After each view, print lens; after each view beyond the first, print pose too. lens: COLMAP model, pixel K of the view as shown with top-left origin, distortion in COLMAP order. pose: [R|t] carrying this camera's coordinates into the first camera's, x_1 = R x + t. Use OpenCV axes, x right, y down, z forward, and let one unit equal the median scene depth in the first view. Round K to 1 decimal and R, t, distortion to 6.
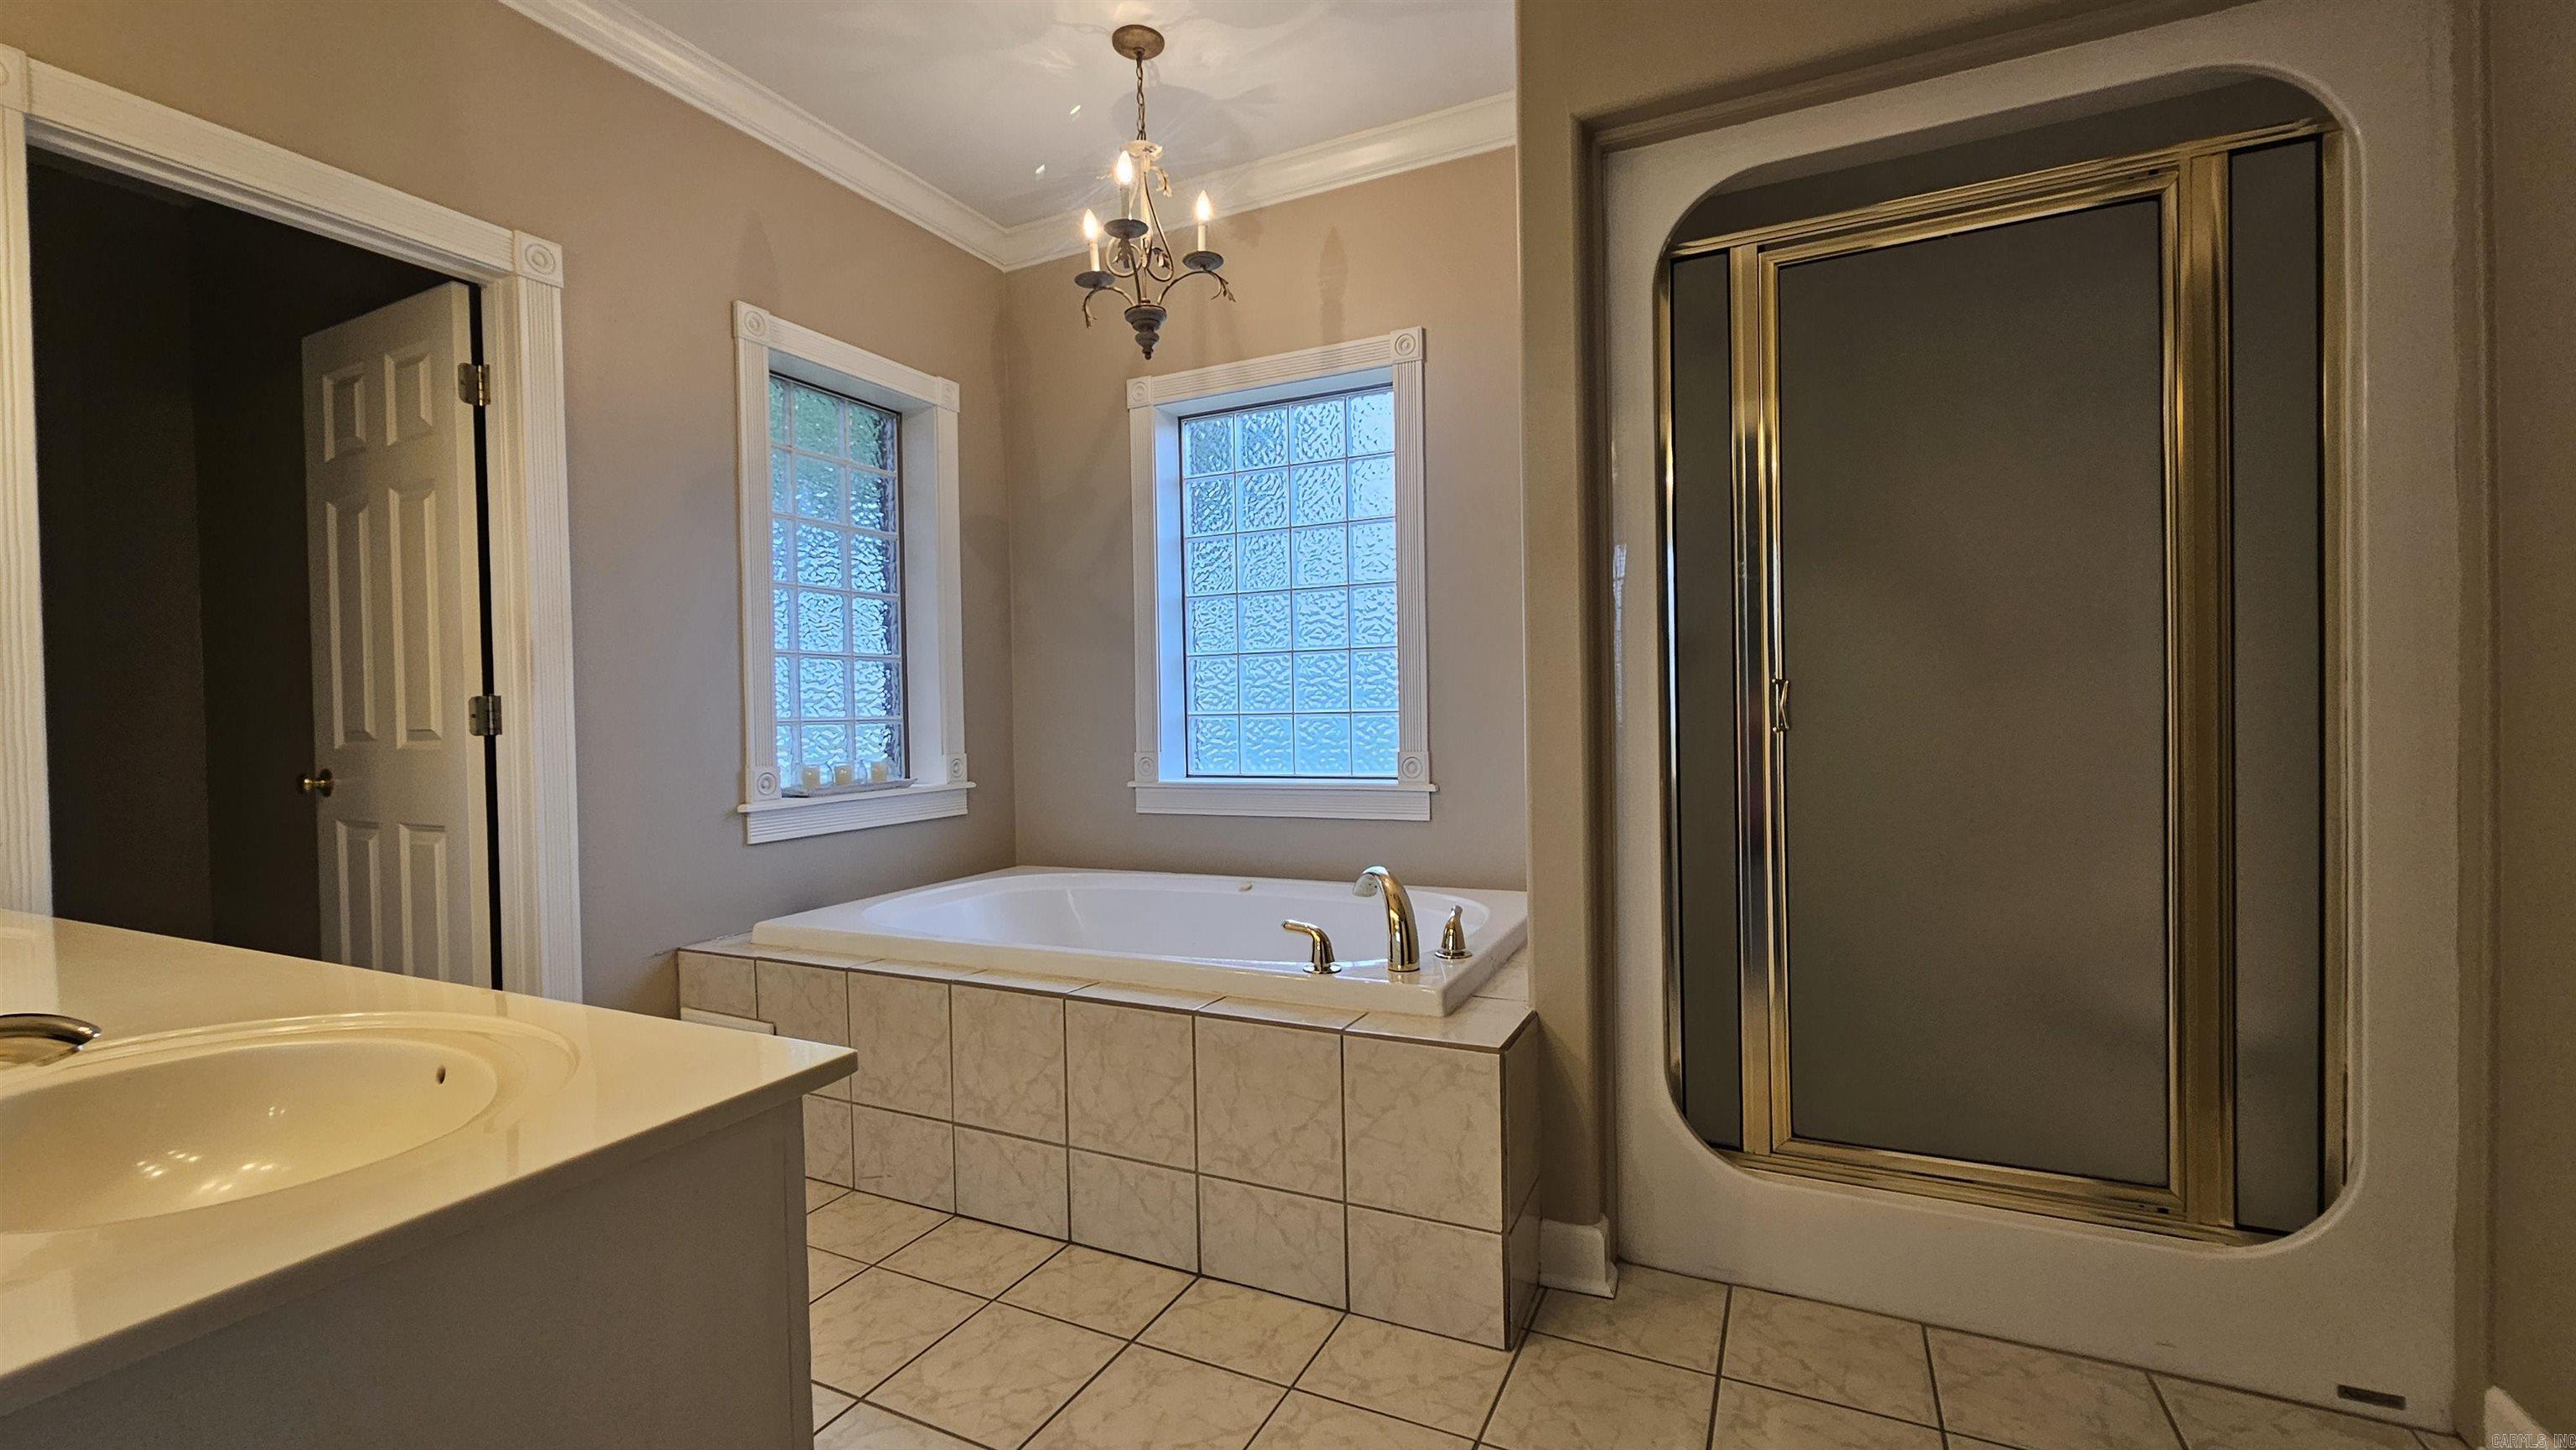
lens RADIAL K [[1055.4, 0, 1288.0], [0, 1055.4, 725.0], [0, 0, 1]] dist [-0.000872, -0.000266]
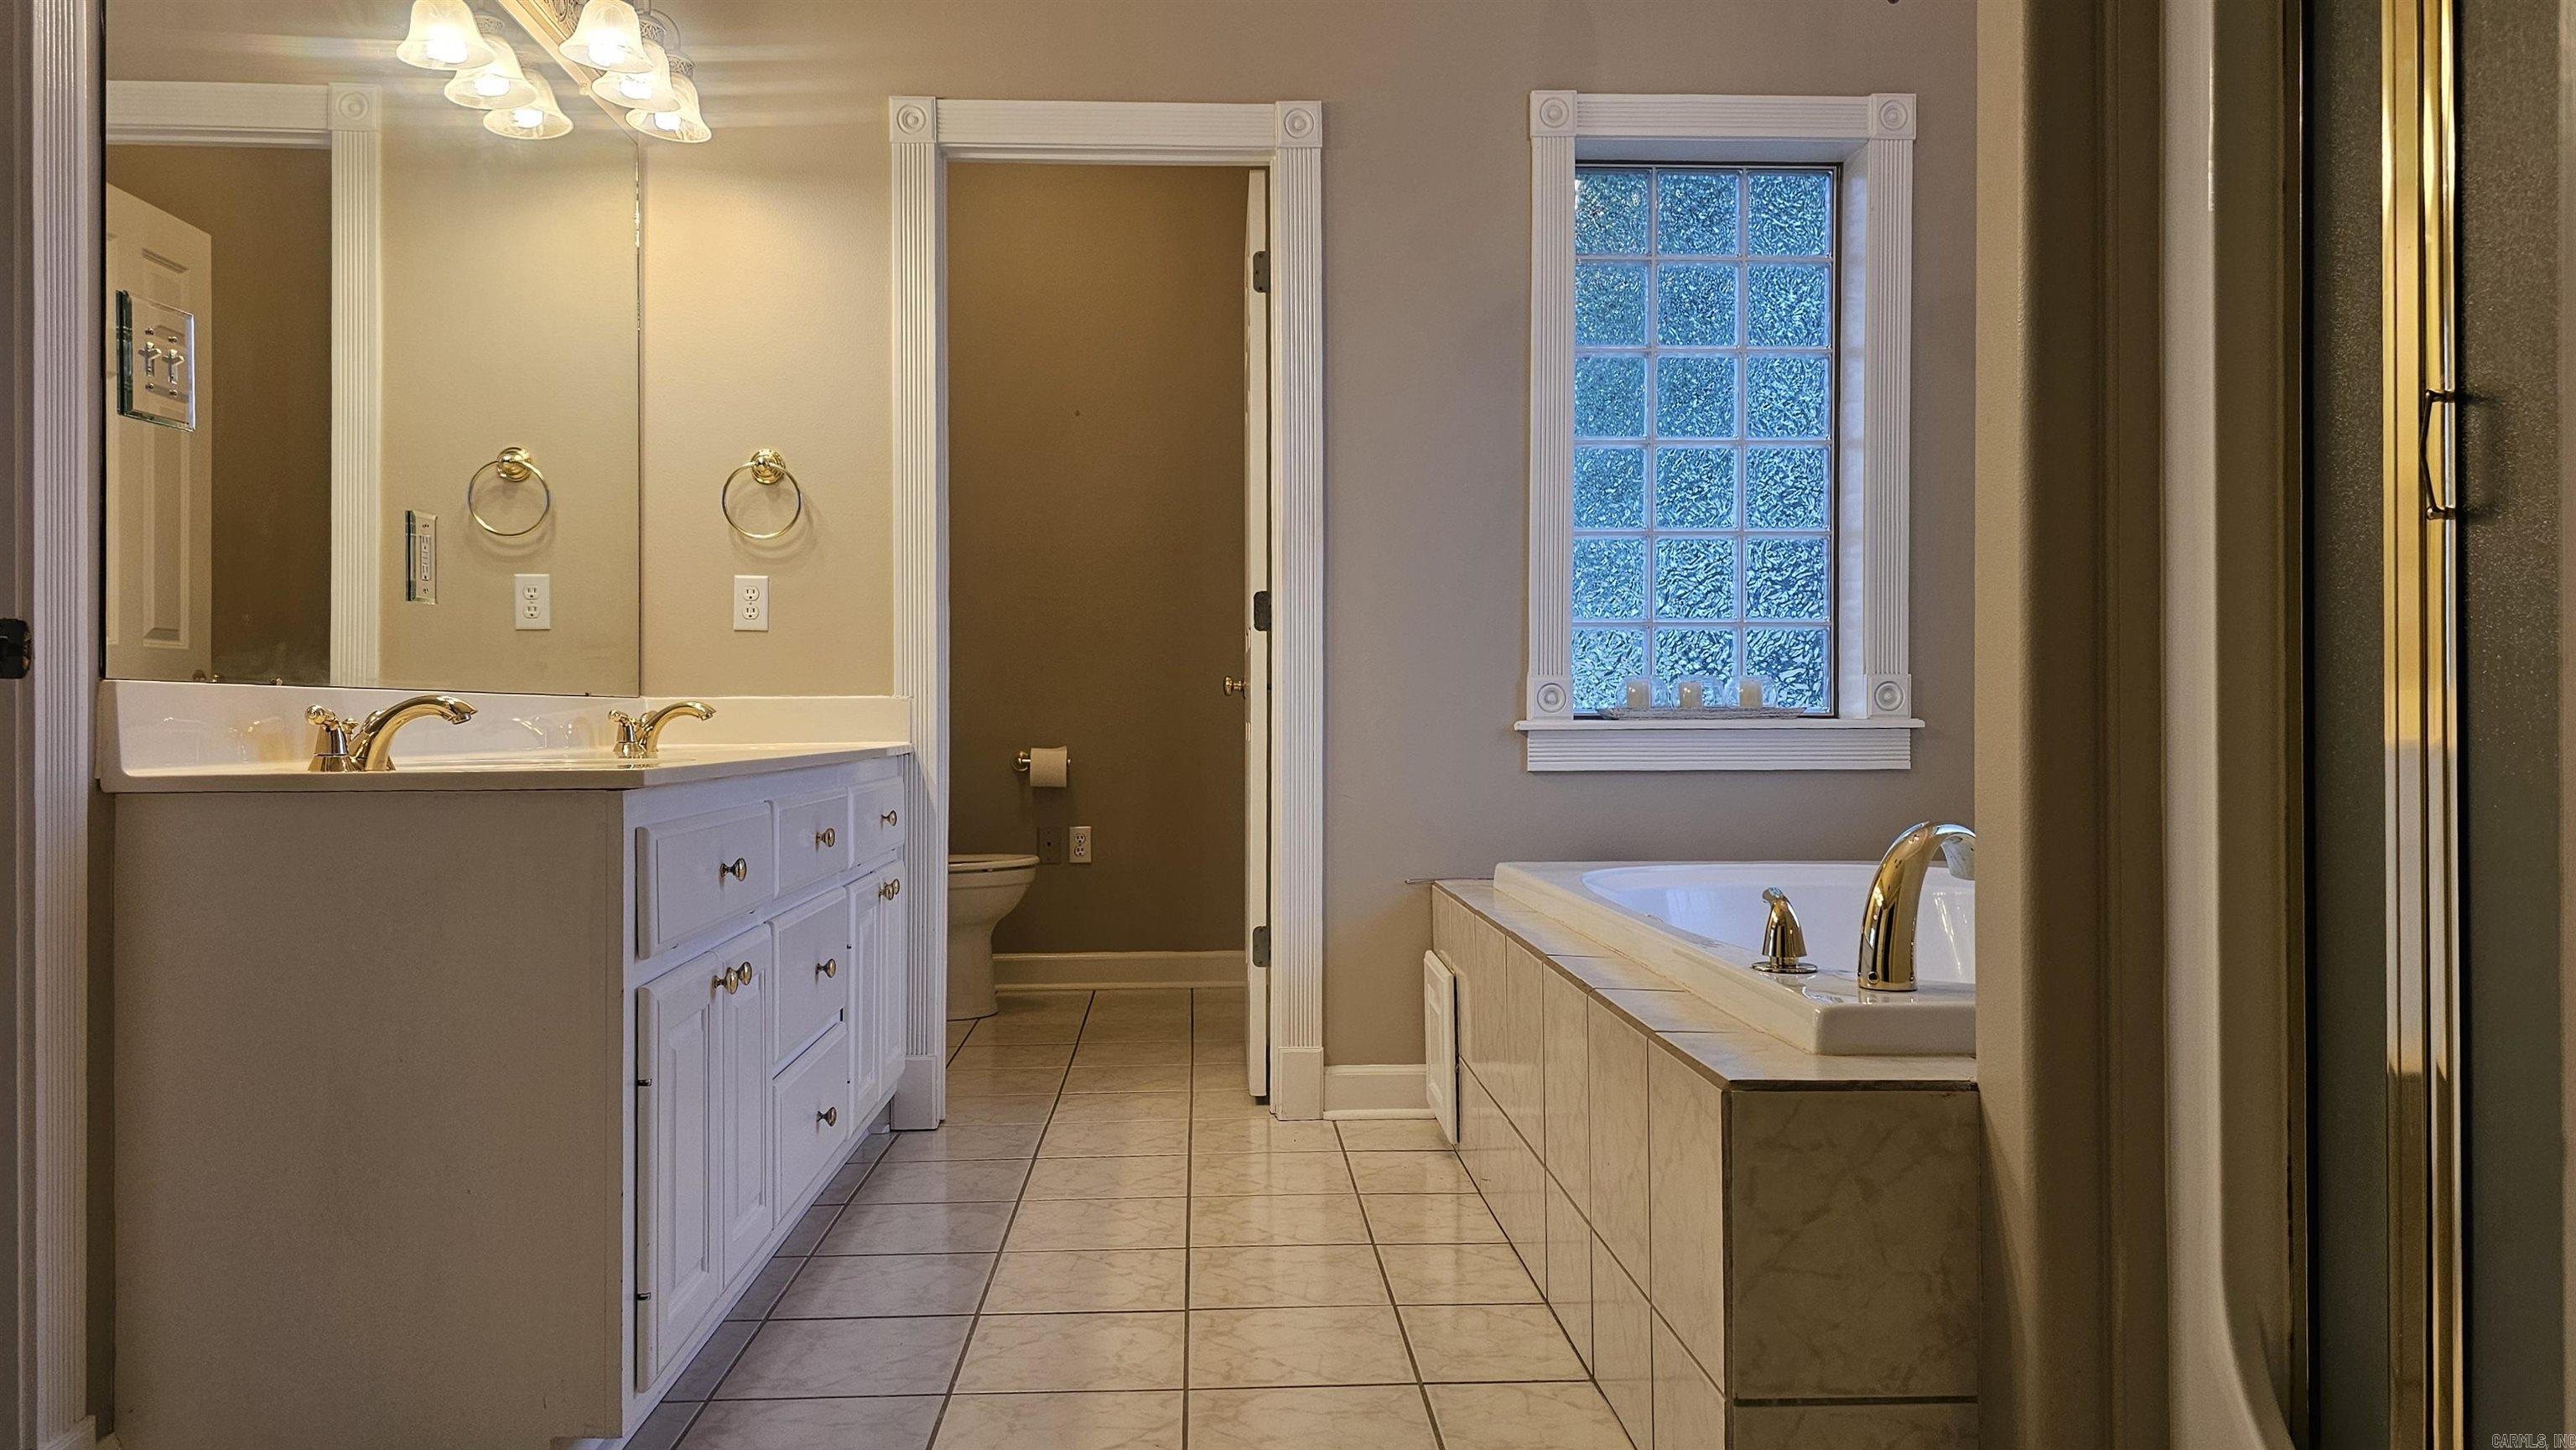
lens RADIAL K [[1814.2, 0, 1288.0], [0, 1814.2, 725.0], [0, 0, 1]] dist [0.001282, 0.000436]
pose [[0.477345, 0.021547, -0.878452, 0.604934], [-0.017527, 0.999734, 0.014998, 0.061026], [0.878541, 0.008237, 0.477596, 0.185785]]
